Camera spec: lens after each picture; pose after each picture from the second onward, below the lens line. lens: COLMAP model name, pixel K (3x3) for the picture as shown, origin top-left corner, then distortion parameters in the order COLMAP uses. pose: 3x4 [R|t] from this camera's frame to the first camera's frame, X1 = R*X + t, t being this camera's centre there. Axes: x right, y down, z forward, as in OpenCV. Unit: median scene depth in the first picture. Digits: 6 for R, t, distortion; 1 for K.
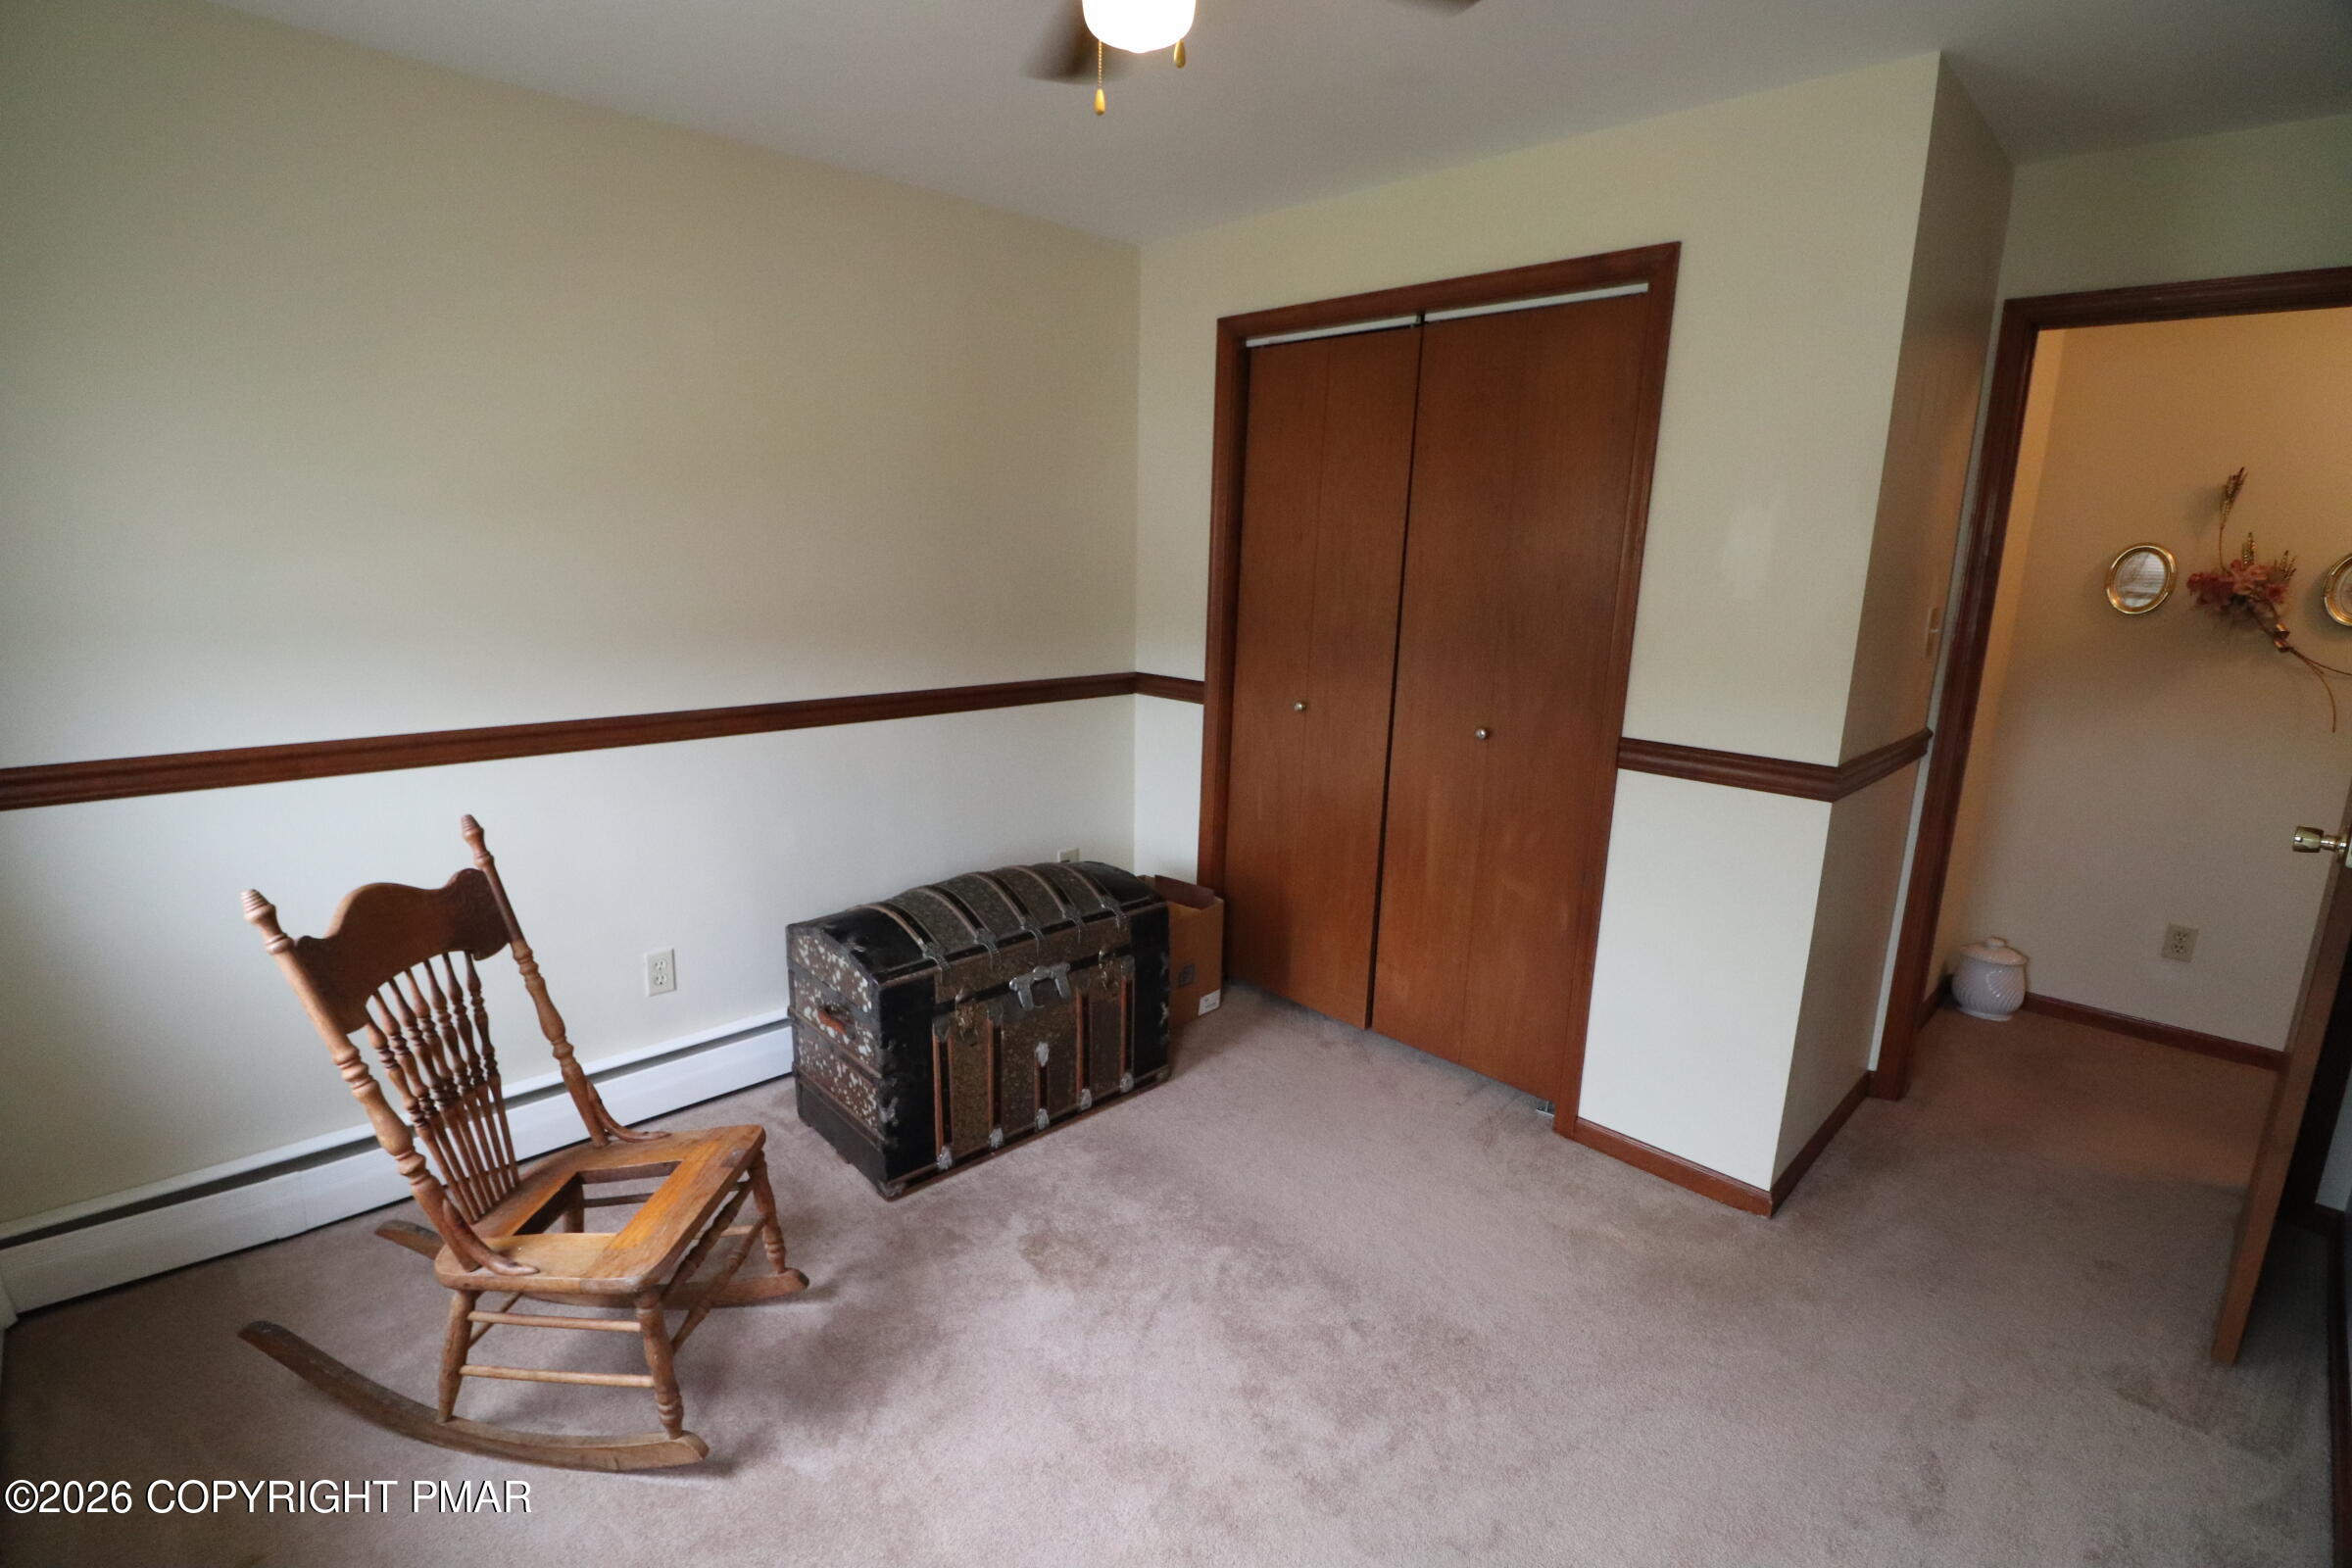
lens RADIAL K [[1091.3, 0, 1171.5], [0, 1091.3, 780.9], [0, 0, 1]] dist [-0.002019, -0.012742]
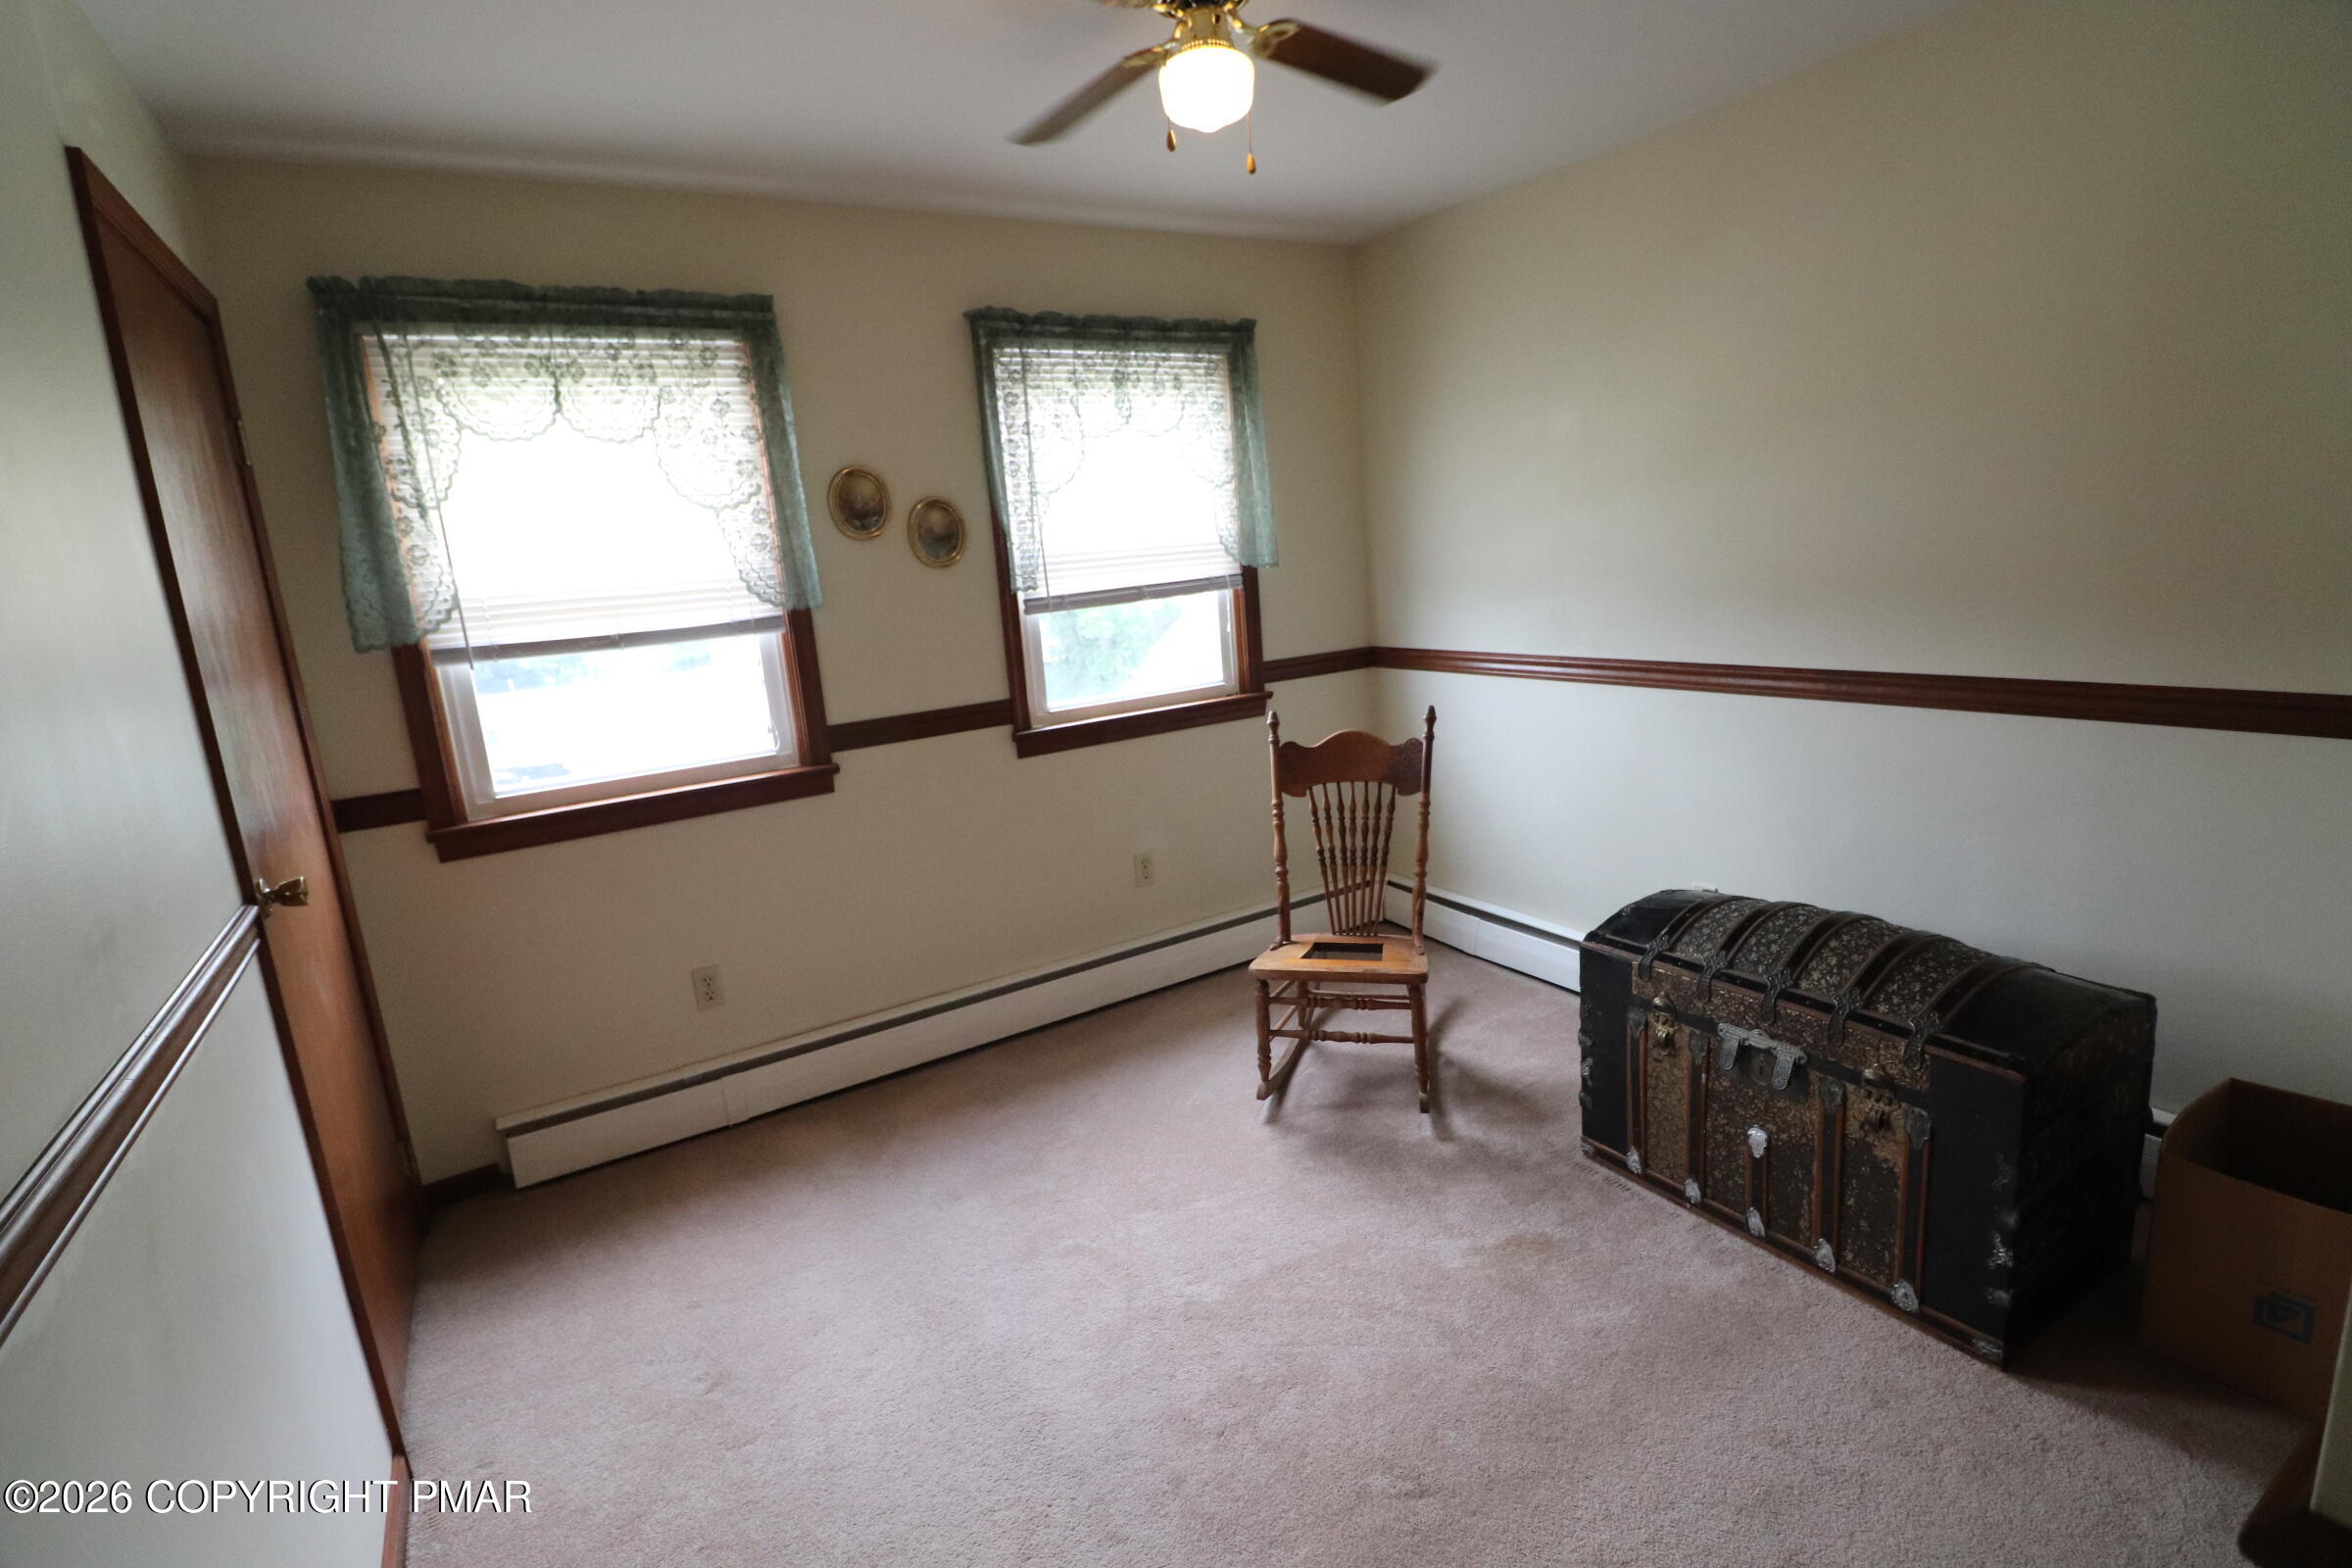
lens RADIAL K [[1091.3, 0, 1173.9], [0, 1091.3, 777.9], [0, 0, 1]] dist [-0.002019, -0.012742]
pose [[-0.219738, 0.190346, -0.956809, 0.733313], [-0.139148, 0.964637, 0.223860, -0.130391], [0.965584, 0.182329, -0.185481, 0.750953]]
